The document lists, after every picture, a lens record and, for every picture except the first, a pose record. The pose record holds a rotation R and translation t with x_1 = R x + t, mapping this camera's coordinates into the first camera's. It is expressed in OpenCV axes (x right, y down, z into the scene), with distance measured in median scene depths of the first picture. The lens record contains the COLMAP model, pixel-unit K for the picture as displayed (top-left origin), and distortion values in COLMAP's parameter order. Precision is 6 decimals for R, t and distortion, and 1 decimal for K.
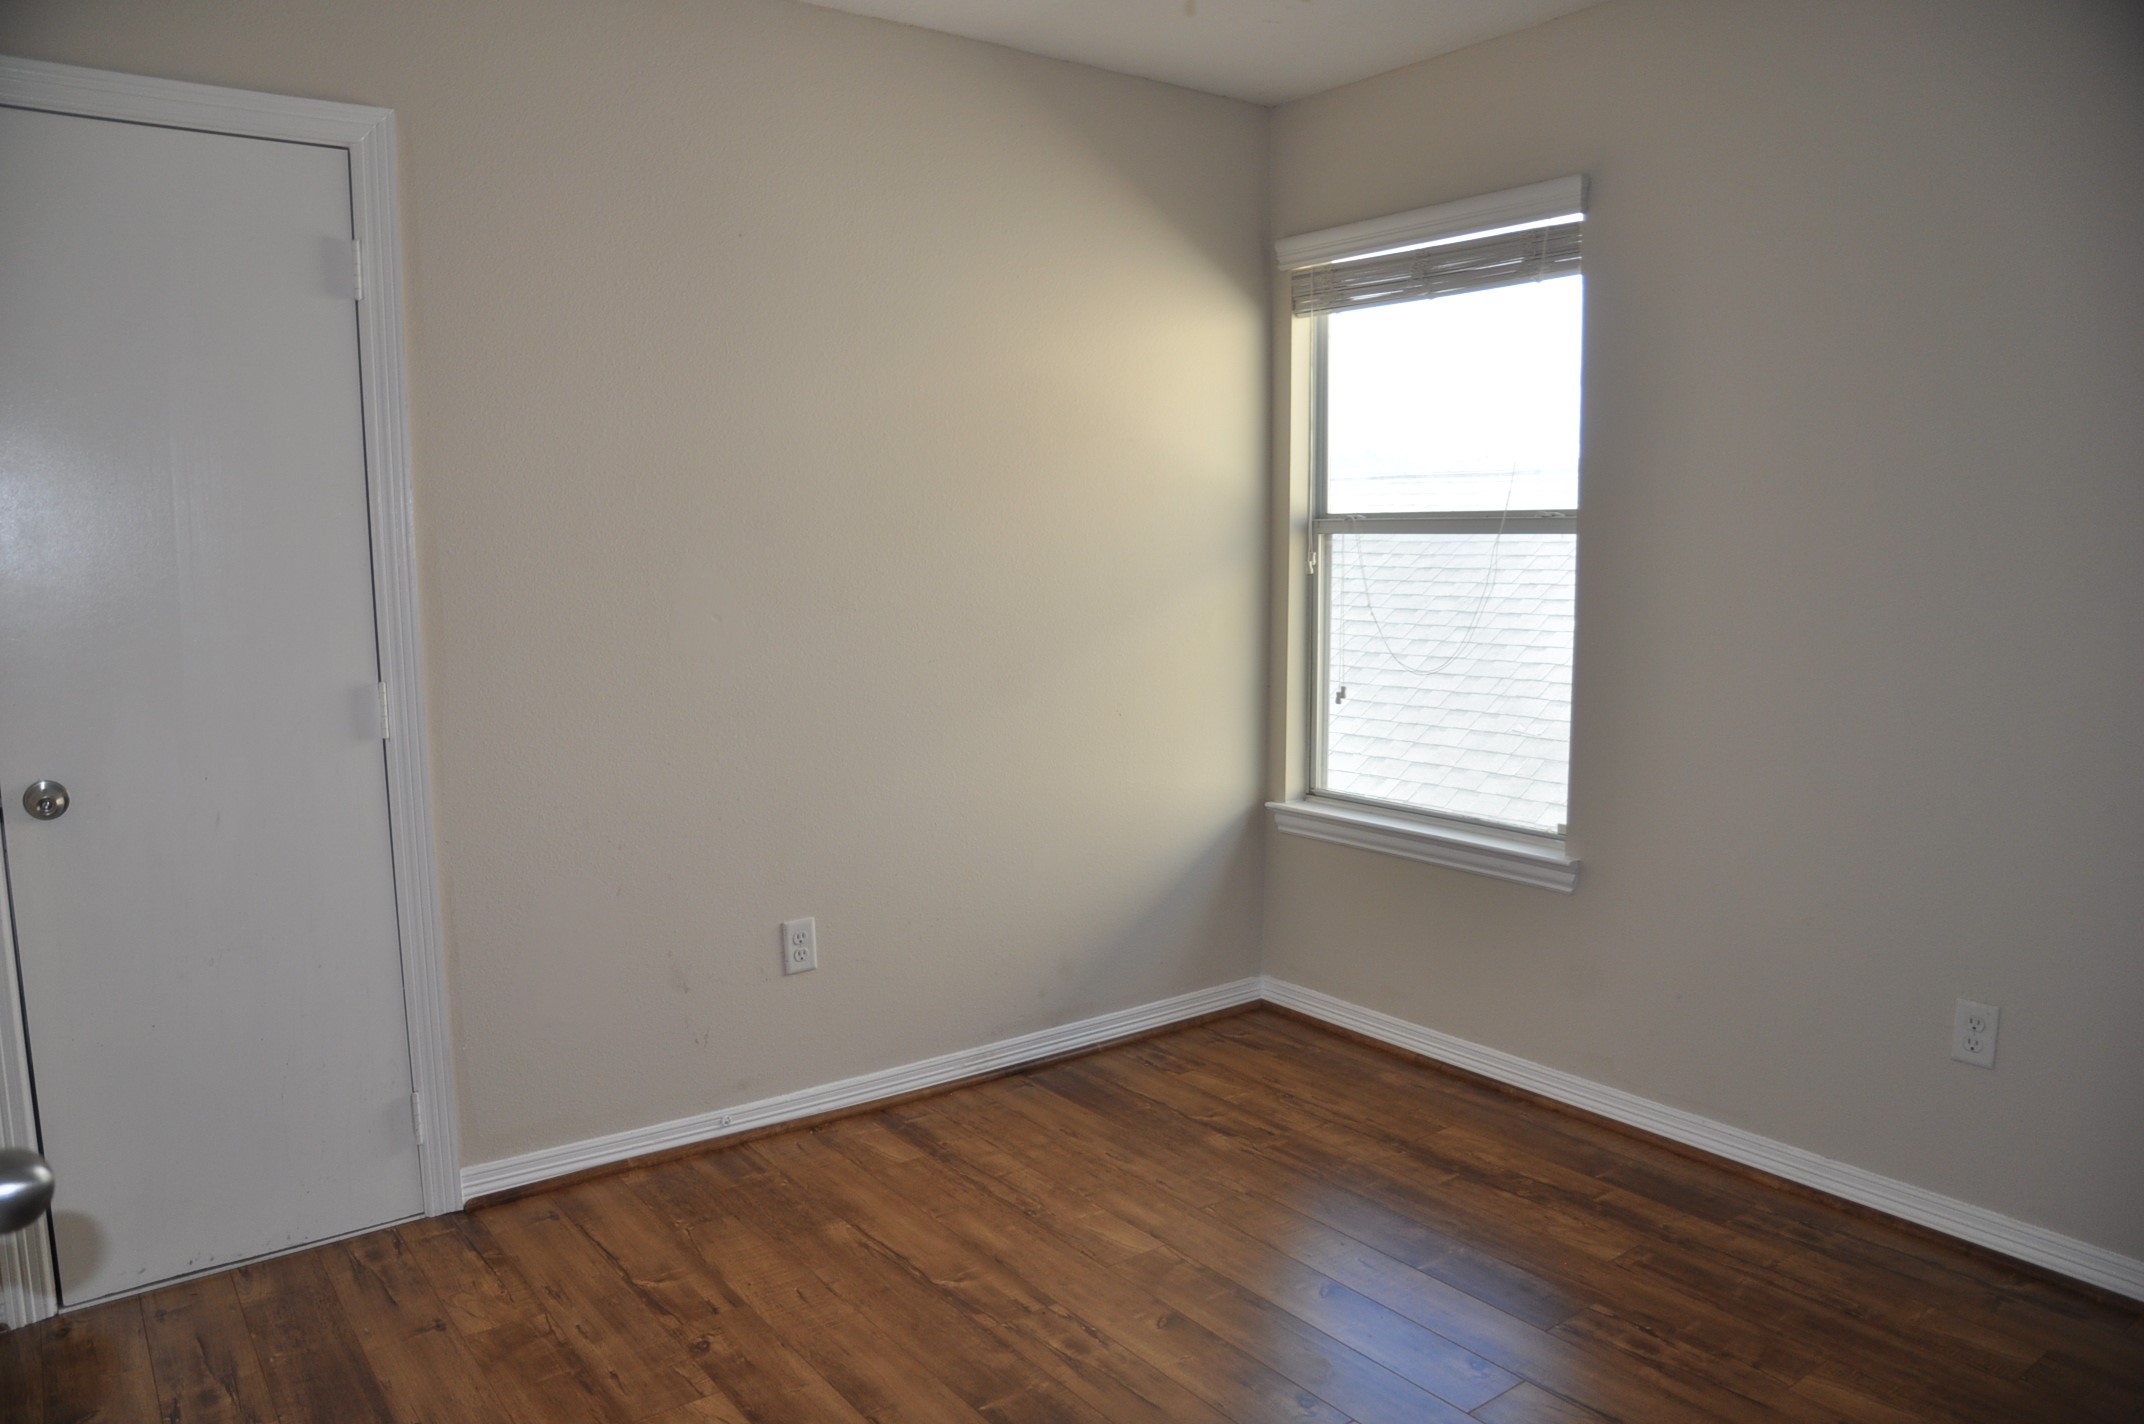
lens RADIAL K [[1454.5, 0, 1071.6], [0, 1454.5, 723.1], [0, 0, 1]] dist [-0.138597, 0.089974]
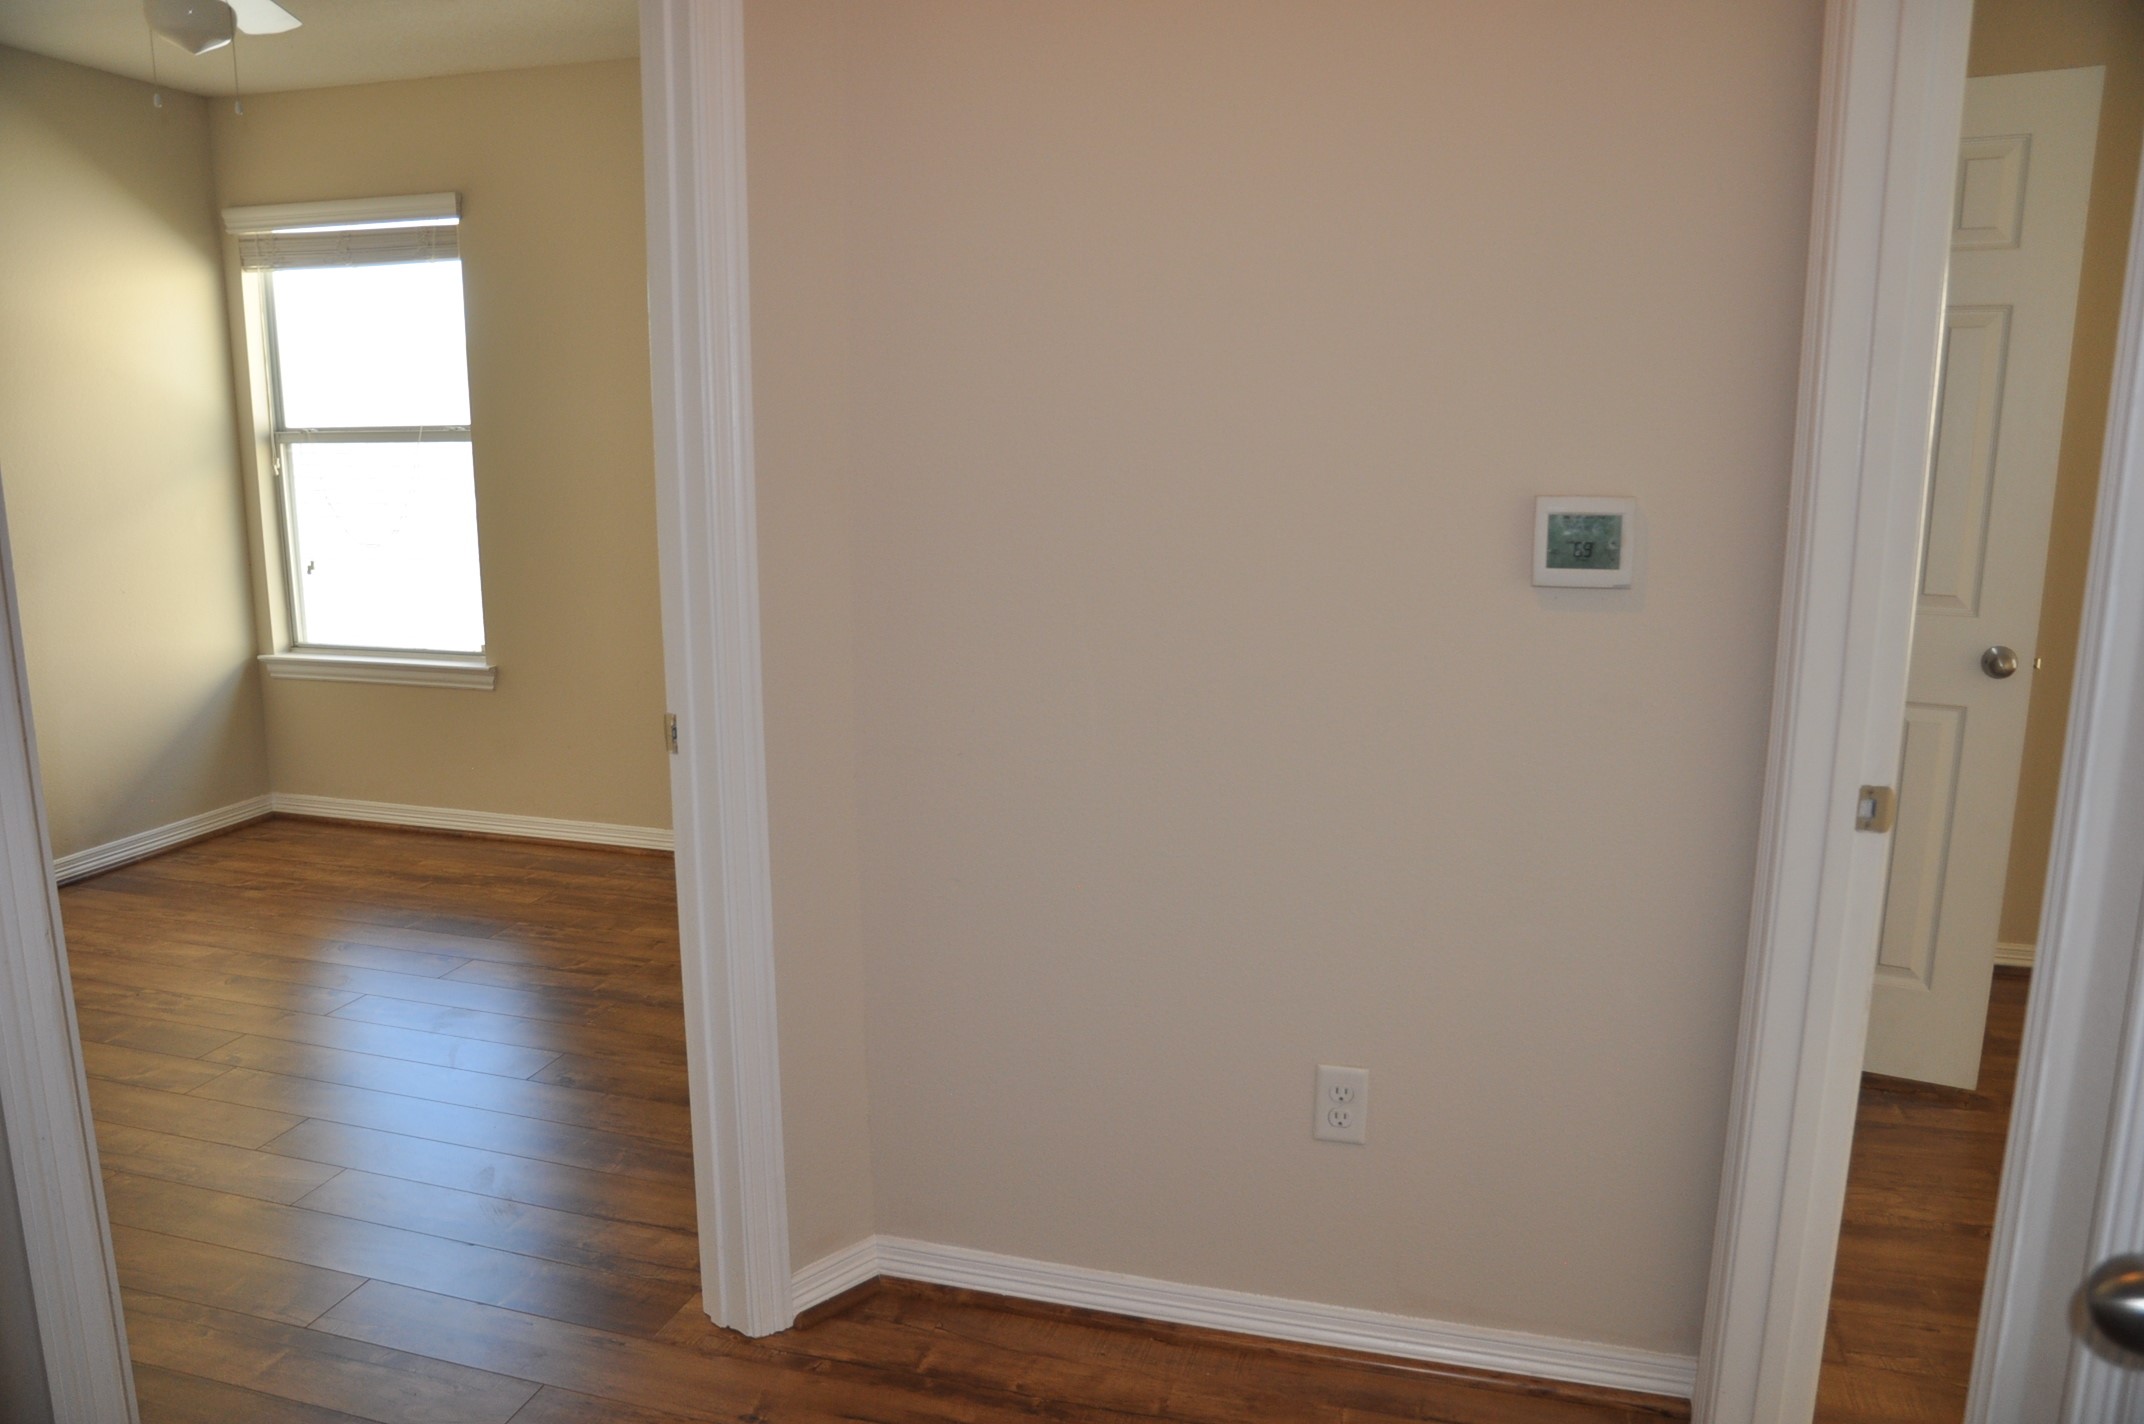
lens RADIAL K [[1463.6, 0, 1069.2], [0, 1463.6, 722.9], [0, 0, 1]] dist [-0.131114, 0.083631]
pose [[0.788362, -0.114630, 0.604438, -0.075714], [0.070322, 0.992839, 0.096569, 0.052754], [-0.611179, -0.033626, 0.790777, -0.517956]]
